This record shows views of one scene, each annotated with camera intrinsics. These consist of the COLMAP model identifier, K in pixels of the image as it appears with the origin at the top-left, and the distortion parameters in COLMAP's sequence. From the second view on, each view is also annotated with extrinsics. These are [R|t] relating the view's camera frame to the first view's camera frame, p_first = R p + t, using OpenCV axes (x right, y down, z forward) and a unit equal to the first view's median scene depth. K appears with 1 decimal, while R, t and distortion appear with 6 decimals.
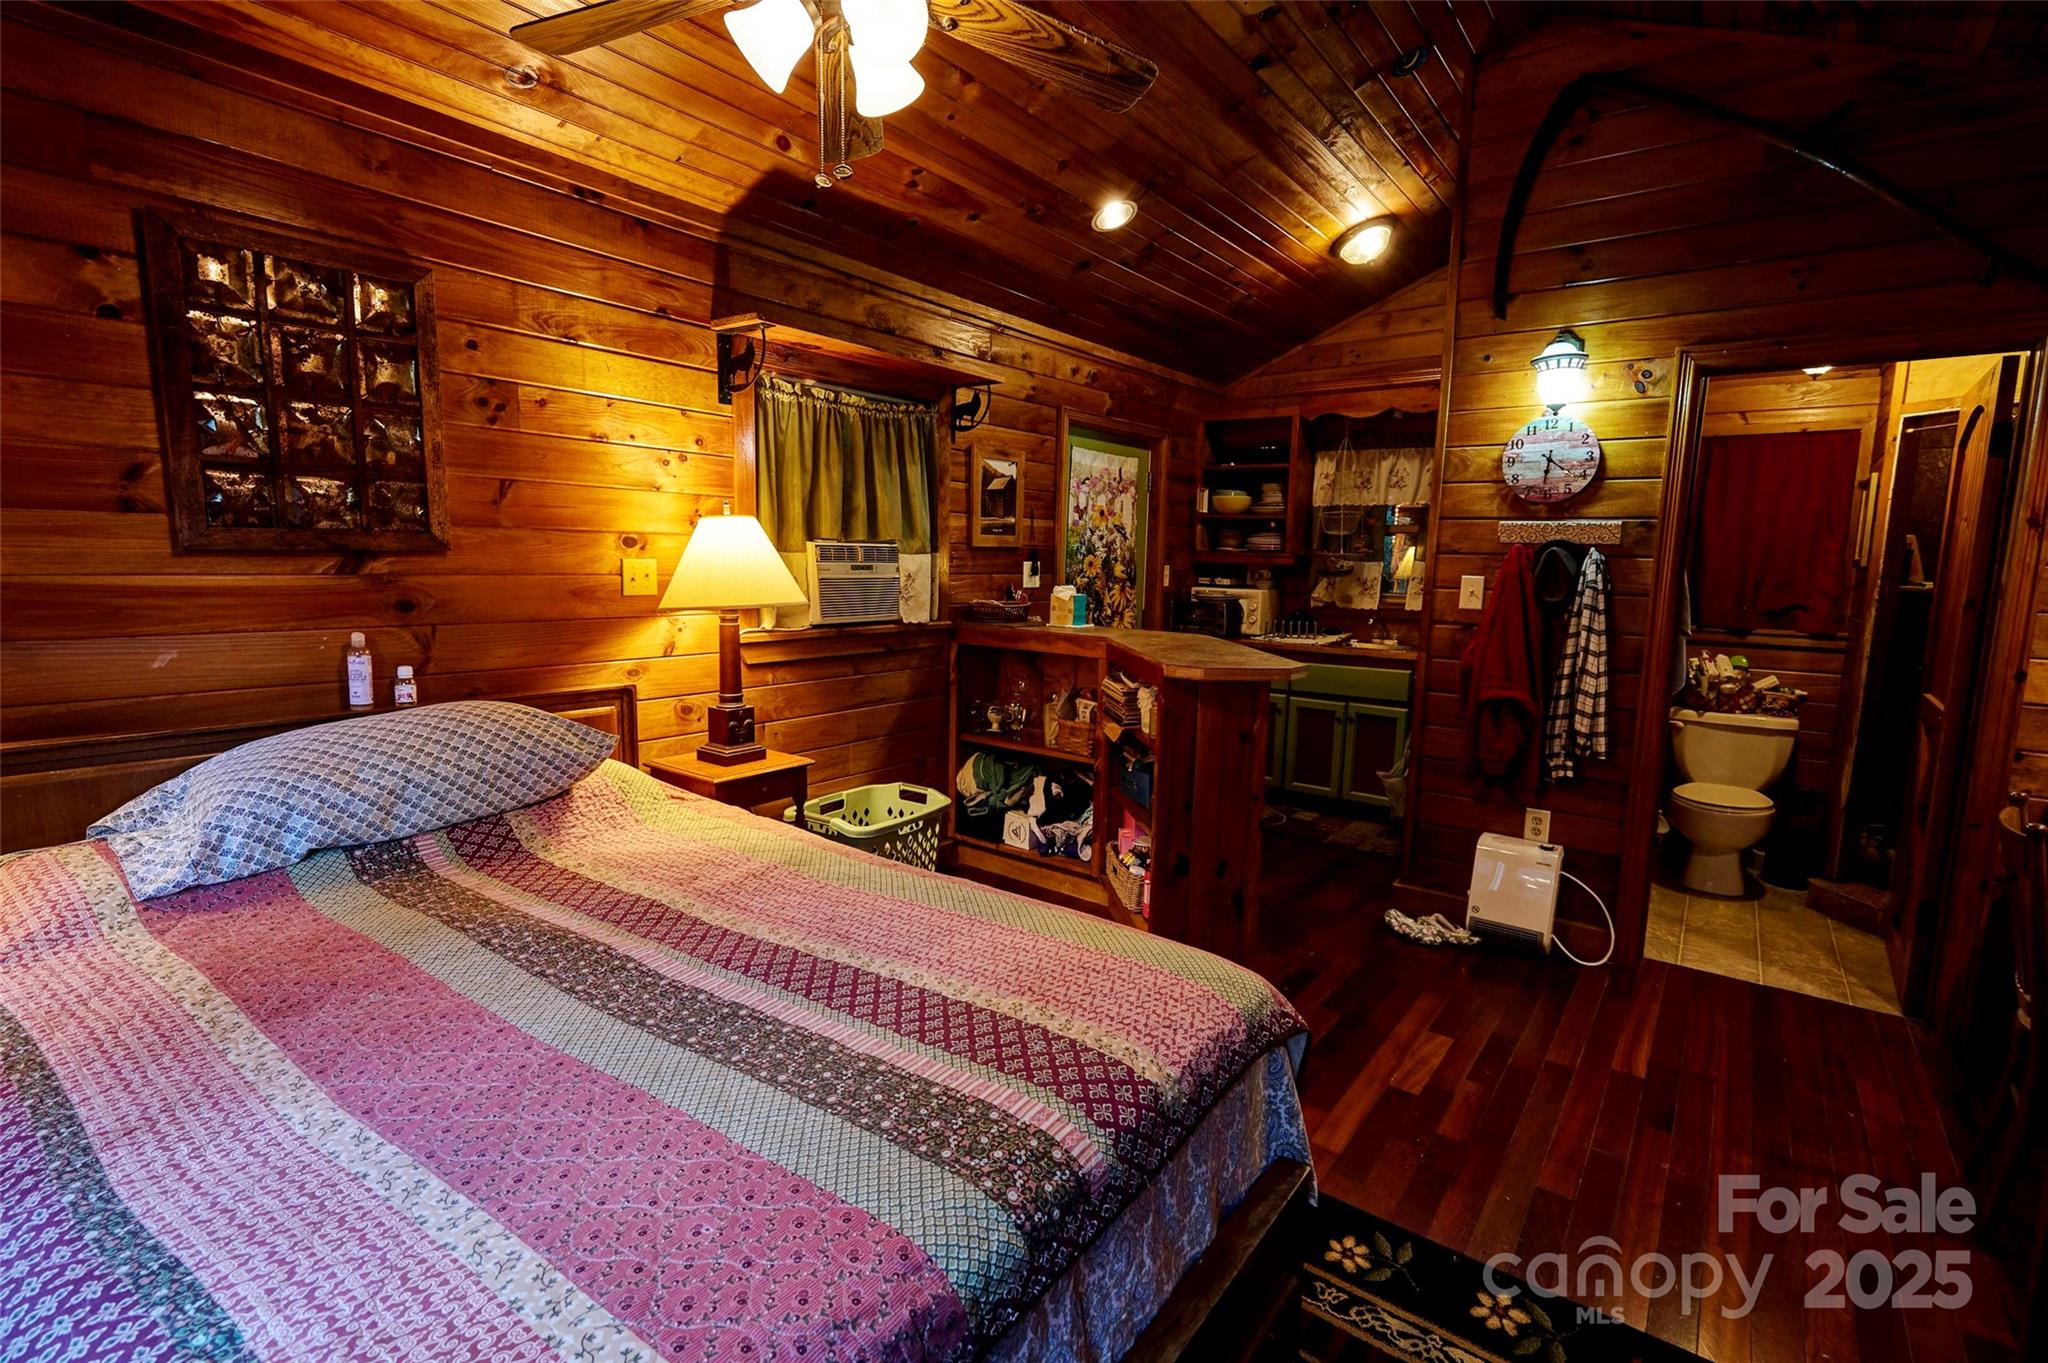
lens RADIAL K [[938.5, 0, 1023.8], [0, 938.5, 685.8], [0, 0, 1]] dist [-0.000103, -0.000080]
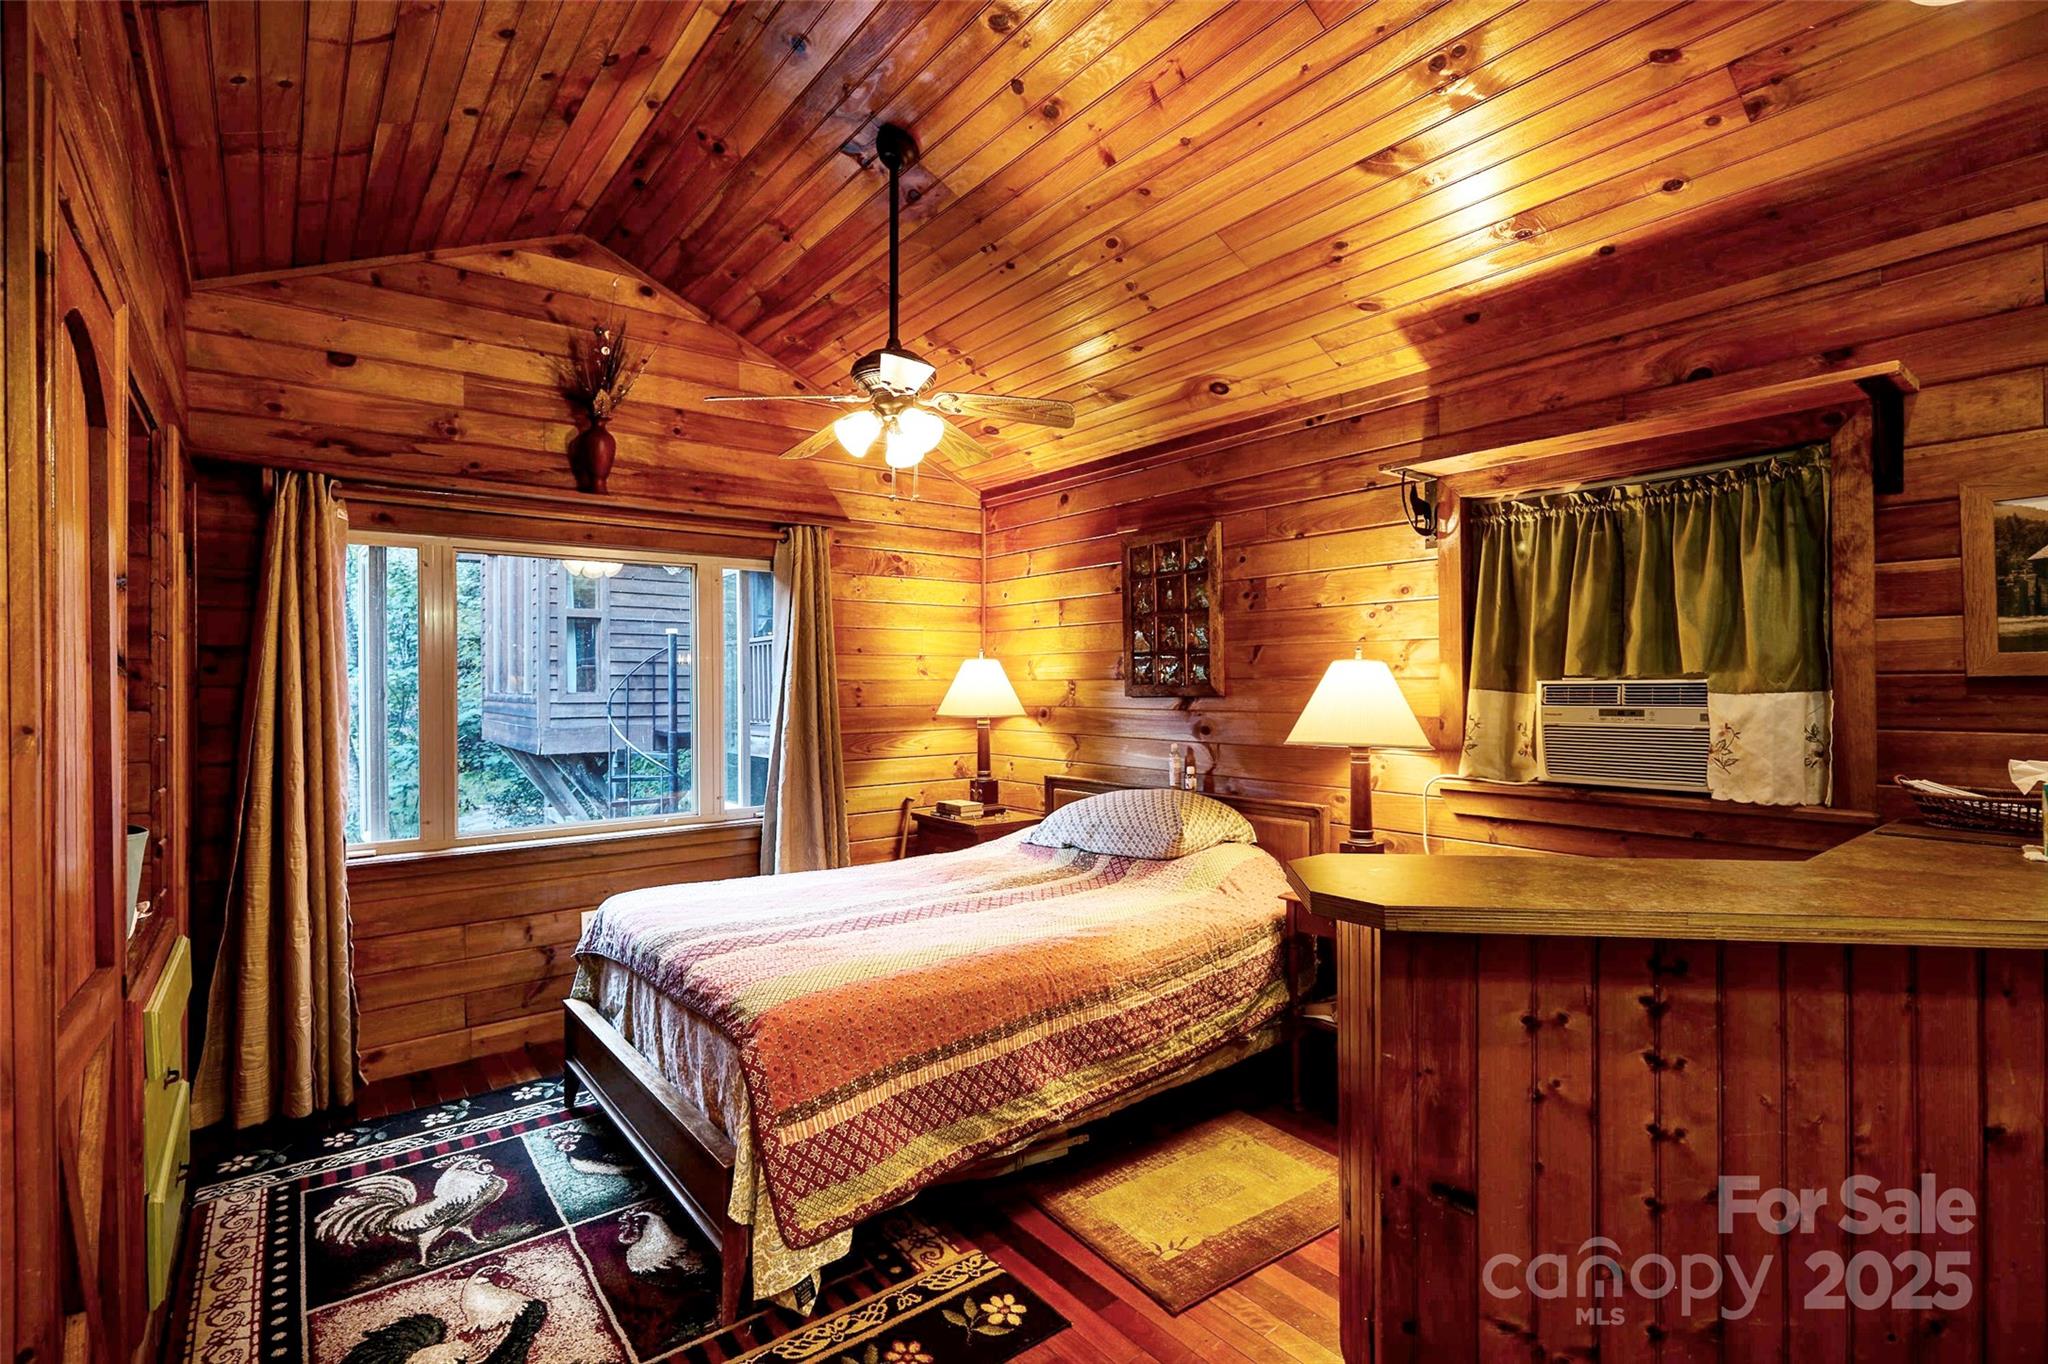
lens RADIAL K [[938.5, 0, 1023.8], [0, 938.5, 683.4], [0, 0, 1]] dist [-0.000103, -0.000080]
pose [[-0.251965, -0.018263, -0.967564, 0.683835], [-0.130590, 0.991318, 0.015295, -0.103398], [0.958885, 0.130208, -0.252163, 0.769143]]
